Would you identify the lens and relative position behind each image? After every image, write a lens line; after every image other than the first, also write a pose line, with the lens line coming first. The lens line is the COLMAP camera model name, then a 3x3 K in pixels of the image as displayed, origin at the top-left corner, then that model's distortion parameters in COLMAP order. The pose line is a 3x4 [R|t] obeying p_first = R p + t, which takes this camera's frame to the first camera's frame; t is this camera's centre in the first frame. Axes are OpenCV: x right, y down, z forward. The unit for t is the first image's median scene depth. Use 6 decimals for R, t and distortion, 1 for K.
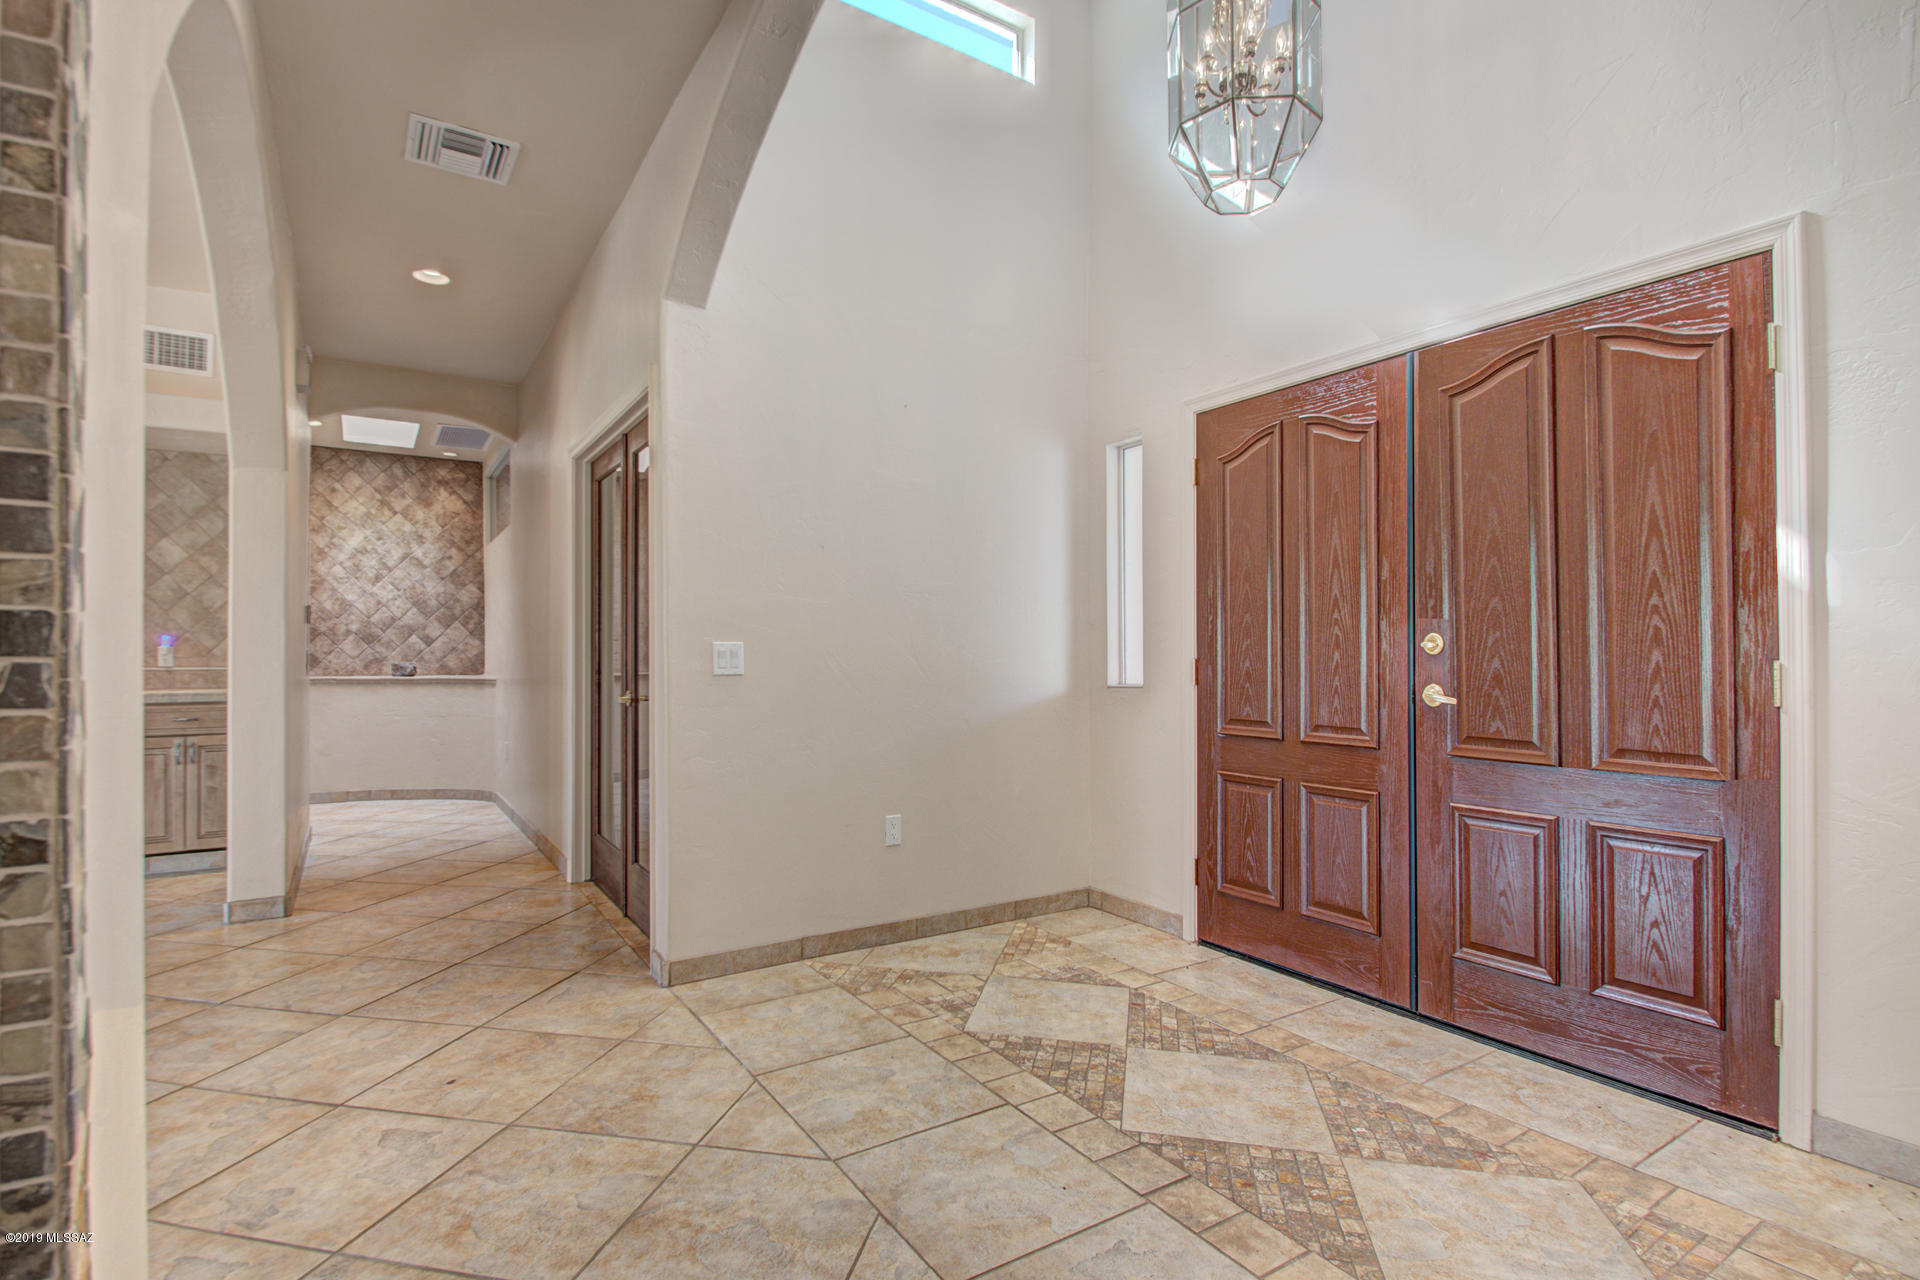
lens RADIAL K [[918.0, 0, 957.8], [0, 918.0, 640.2], [0, 0, 1]] dist [0.003237, 0.000323]
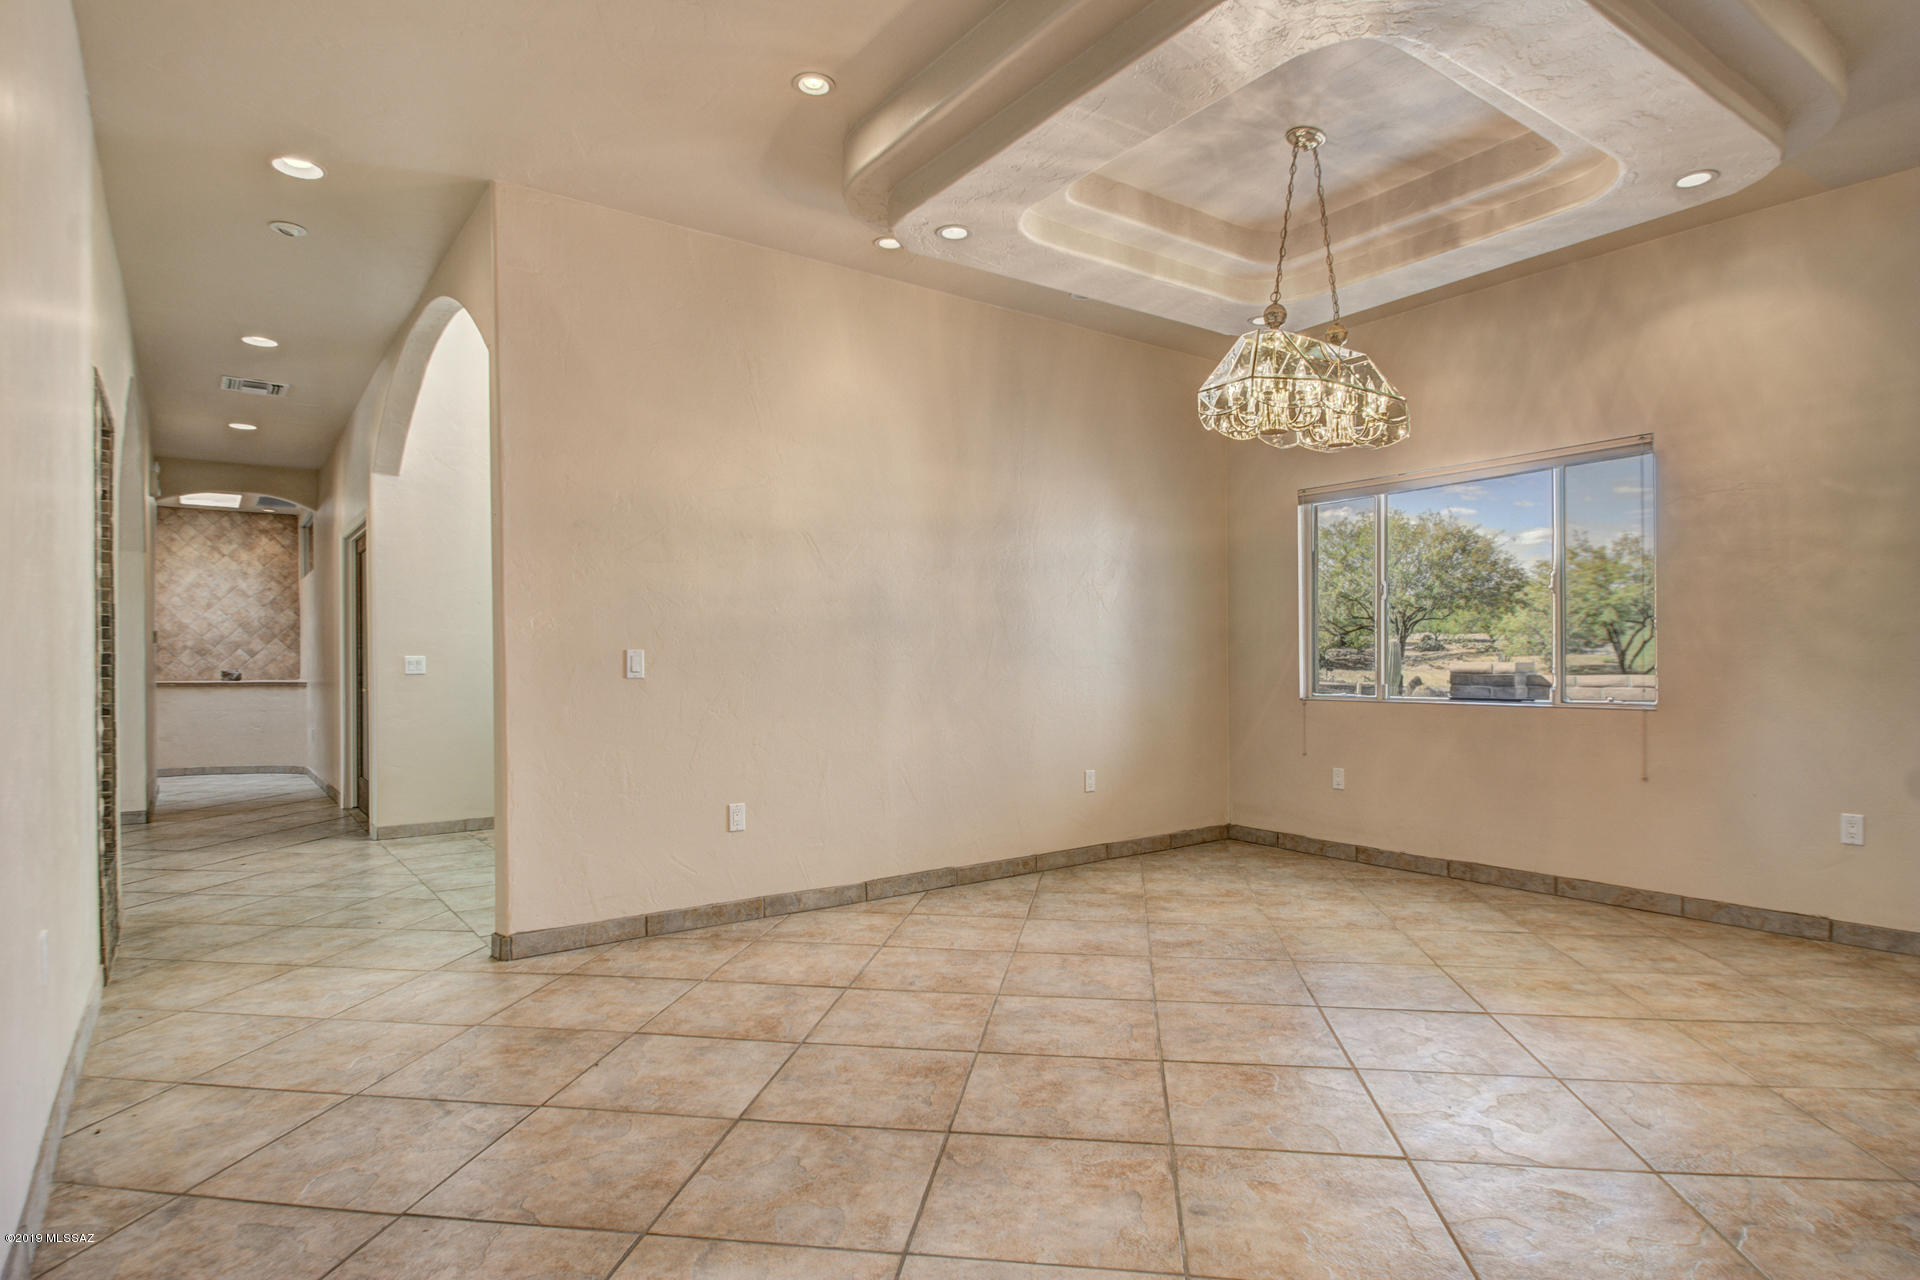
lens RADIAL K [[905.4, 0, 961.4], [0, 905.4, 651.7], [0, 0, 1]] dist [-0.002834, -0.000559]
pose [[0.991852, -0.002482, 0.127372, 0.267163], [0.001907, 0.999987, 0.004634, -0.006179], [-0.127382, -0.004353, 0.991844, -0.412192]]
